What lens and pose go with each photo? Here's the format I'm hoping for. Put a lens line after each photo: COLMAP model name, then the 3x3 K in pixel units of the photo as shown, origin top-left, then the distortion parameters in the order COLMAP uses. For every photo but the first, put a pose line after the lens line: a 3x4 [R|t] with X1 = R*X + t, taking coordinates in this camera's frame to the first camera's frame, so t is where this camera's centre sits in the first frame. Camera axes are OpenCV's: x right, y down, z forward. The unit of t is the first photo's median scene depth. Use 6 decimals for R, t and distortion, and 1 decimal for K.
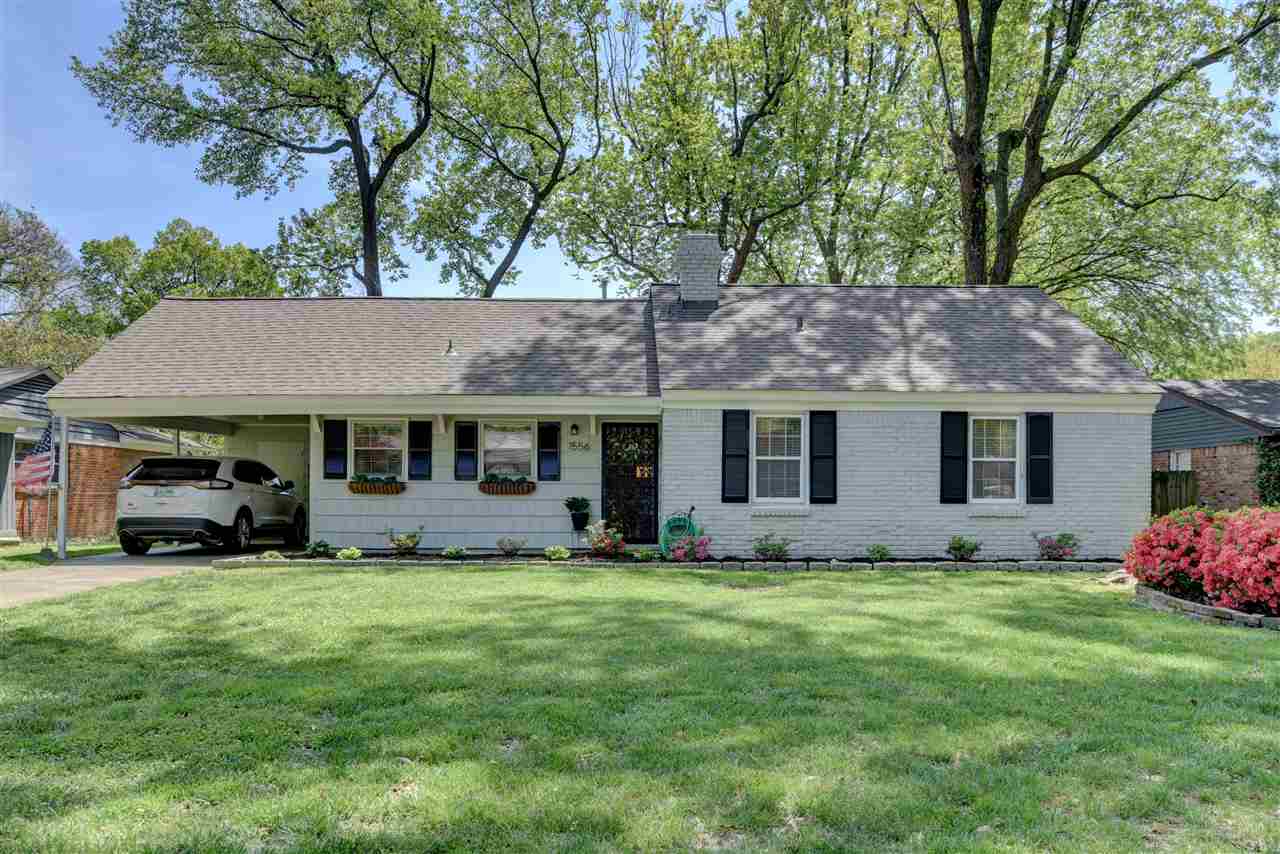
lens RADIAL K [[987.6, 0, 640.3], [0, 987.6, 427.6], [0, 0, 1]] dist [-0.000957, -0.003906]
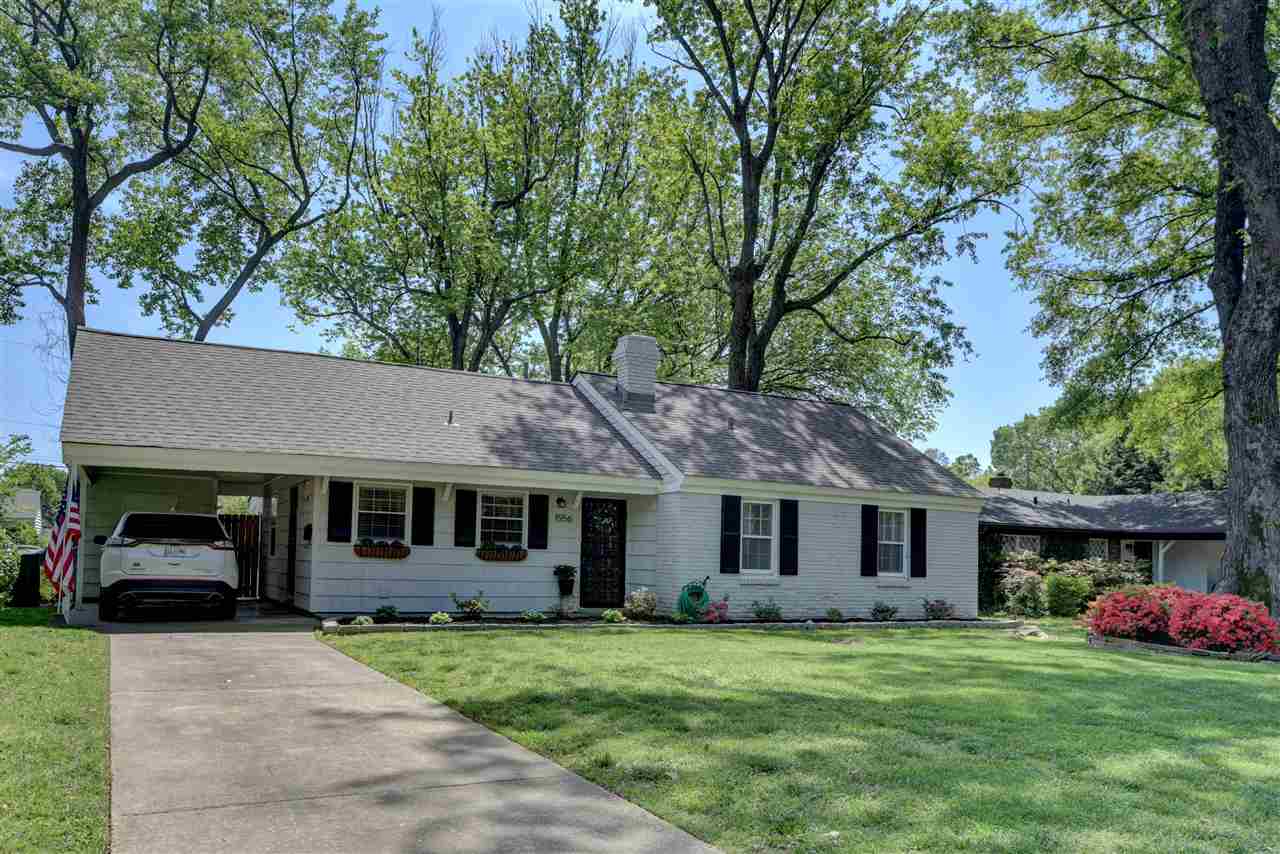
lens RADIAL K [[987.6, 0, 635.7], [0, 987.6, 434.9], [0, 0, 1]] dist [-0.000957, -0.003906]
pose [[0.890926, 0.077429, 0.447500, -0.492768], [-0.053615, 0.996401, -0.065661, -0.005694], [-0.450973, 0.034506, 0.891870, -0.021309]]
